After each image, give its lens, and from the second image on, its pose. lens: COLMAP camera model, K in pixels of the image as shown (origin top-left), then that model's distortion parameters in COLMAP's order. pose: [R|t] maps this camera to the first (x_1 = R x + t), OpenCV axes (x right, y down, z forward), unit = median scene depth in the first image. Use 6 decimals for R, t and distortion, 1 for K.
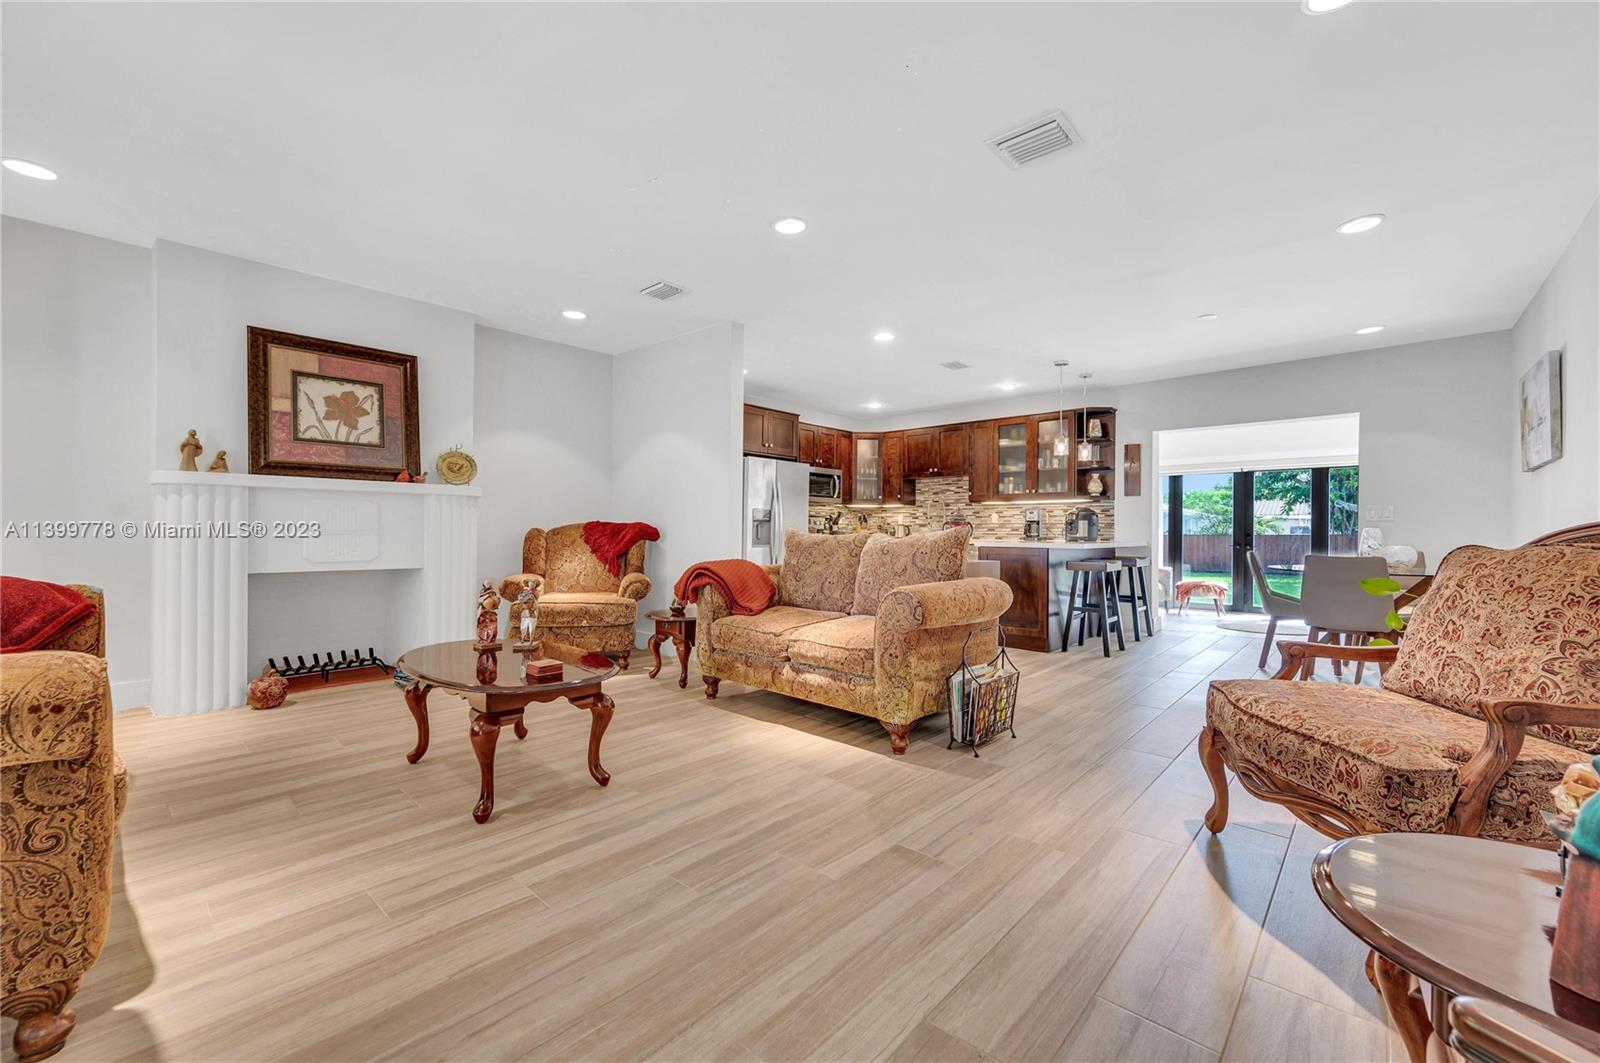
lens RADIAL K [[678.8, 0, 787.2], [0, 678.8, 531.4], [0, 0, 1]] dist [-0.001202, -0.000002]
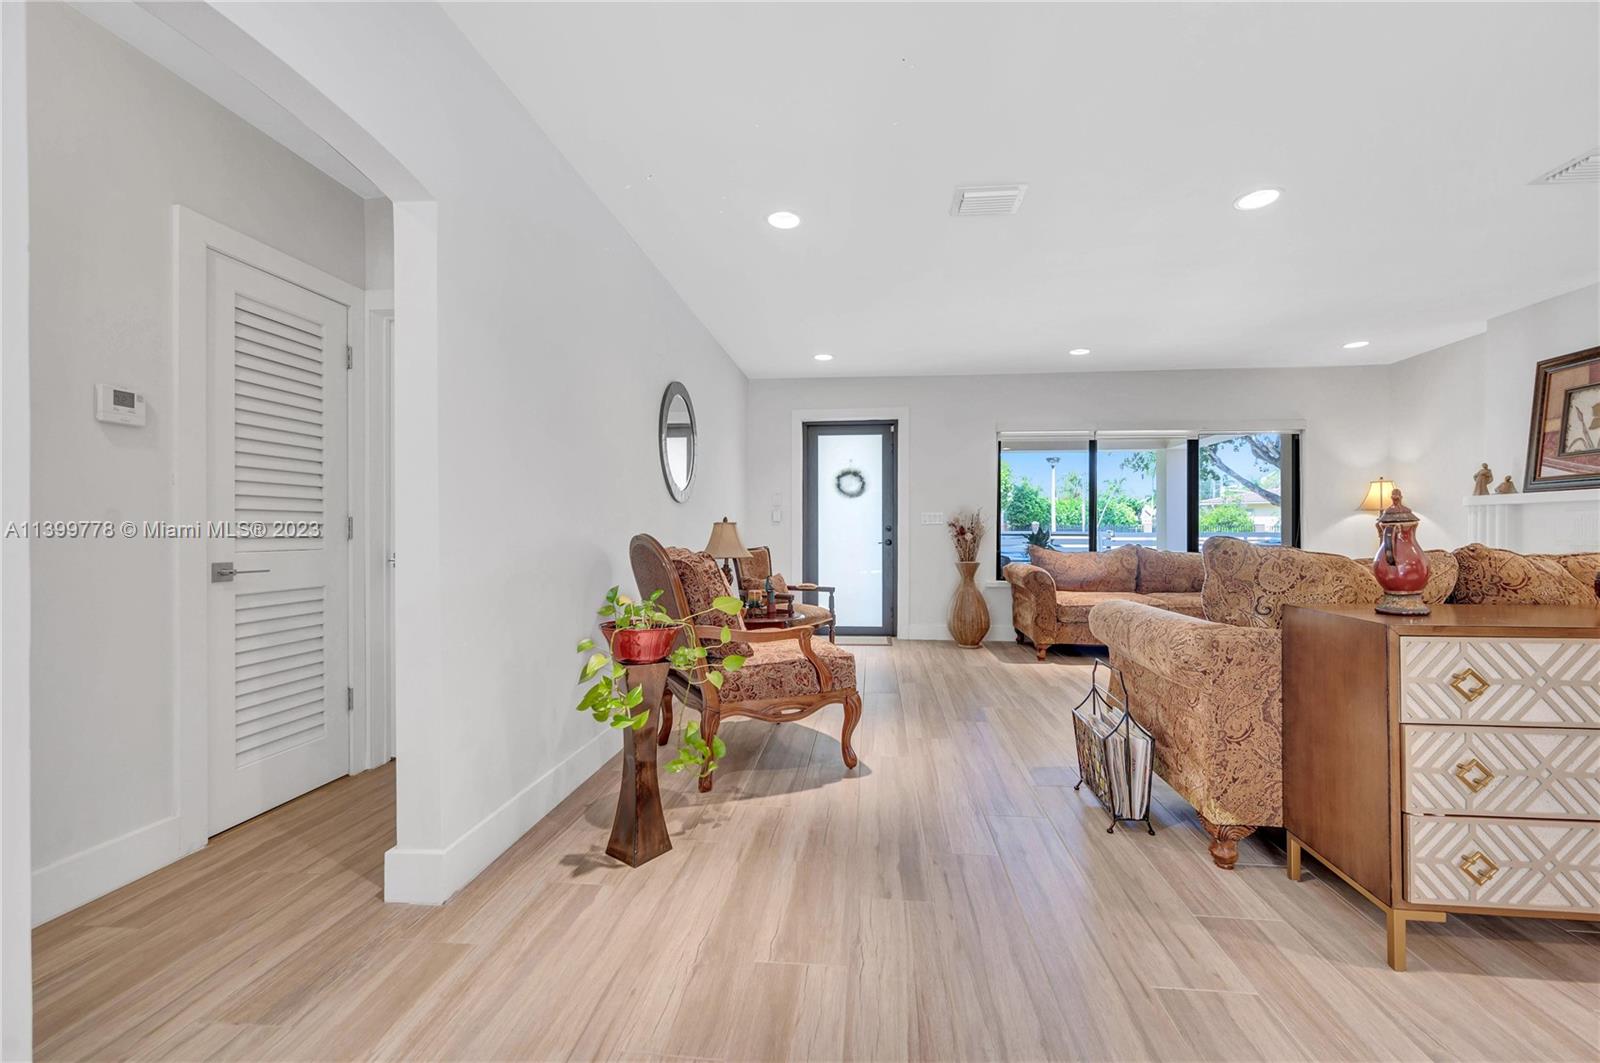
lens RADIAL K [[650.9, 0, 822.5], [0, 650.9, 531.3], [0, 0, 1]] dist [0.003759, 0.000120]
pose [[-0.795323, -0.005371, -0.606162, 0.743548], [-0.003418, 0.999985, -0.004375, -0.007595], [0.606176, -0.001408, -0.795330, 1.019250]]
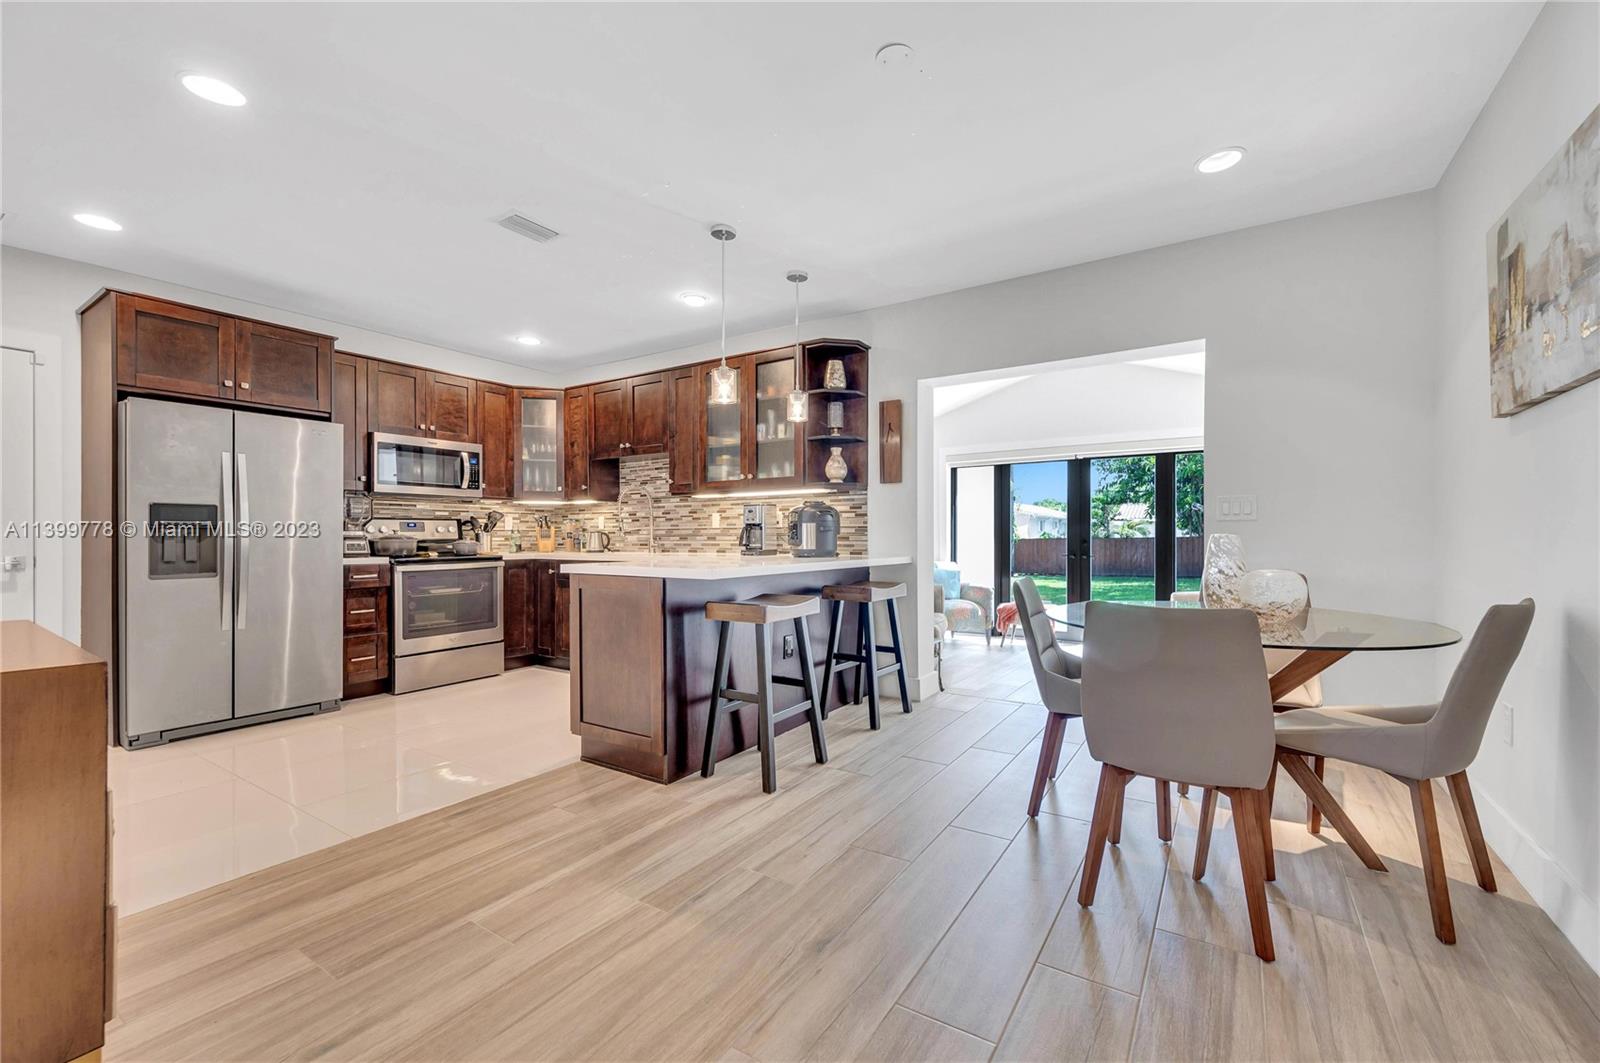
lens RADIAL K [[665.3, 0, 840.9], [0, 665.3, 543.0], [0, 0, 1]] dist [-0.000912, -0.000531]
pose [[0.981650, -0.010127, 0.190424, 0.524733], [0.007897, 0.999891, 0.012467, -0.008034], [-0.190529, -0.010734, 0.981623, 0.613331]]
